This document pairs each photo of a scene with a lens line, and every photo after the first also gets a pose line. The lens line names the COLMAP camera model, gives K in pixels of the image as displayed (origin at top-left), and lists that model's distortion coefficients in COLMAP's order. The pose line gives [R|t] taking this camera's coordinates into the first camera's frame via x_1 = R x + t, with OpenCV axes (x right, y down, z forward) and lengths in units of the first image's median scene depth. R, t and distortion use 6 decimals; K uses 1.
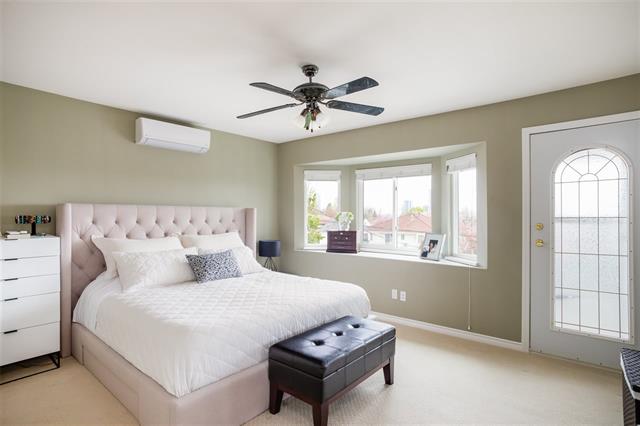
lens RADIAL K [[341.0, 0, 317.8], [0, 341.0, 215.4], [0, 0, 1]] dist [-0.003740, -0.000319]
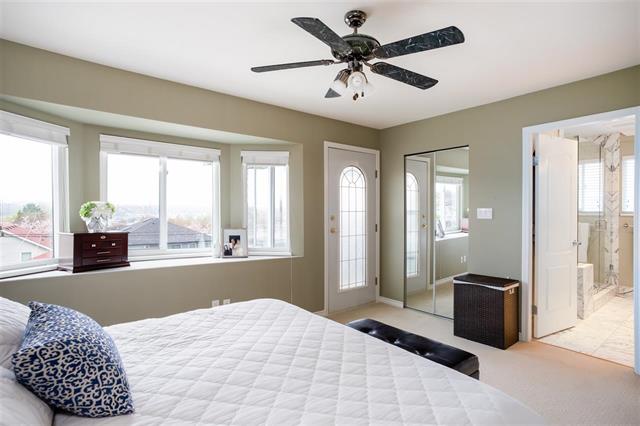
lens RADIAL K [[341.0, 0, 317.8], [0, 341.0, 215.4], [0, 0, 1]] dist [-0.003740, -0.000319]
pose [[0.202738, -0.005520, 0.979218, -0.522856], [-0.005120, 0.999964, 0.006697, 0.010747], [-0.979220, -0.006371, 0.202702, 0.615011]]
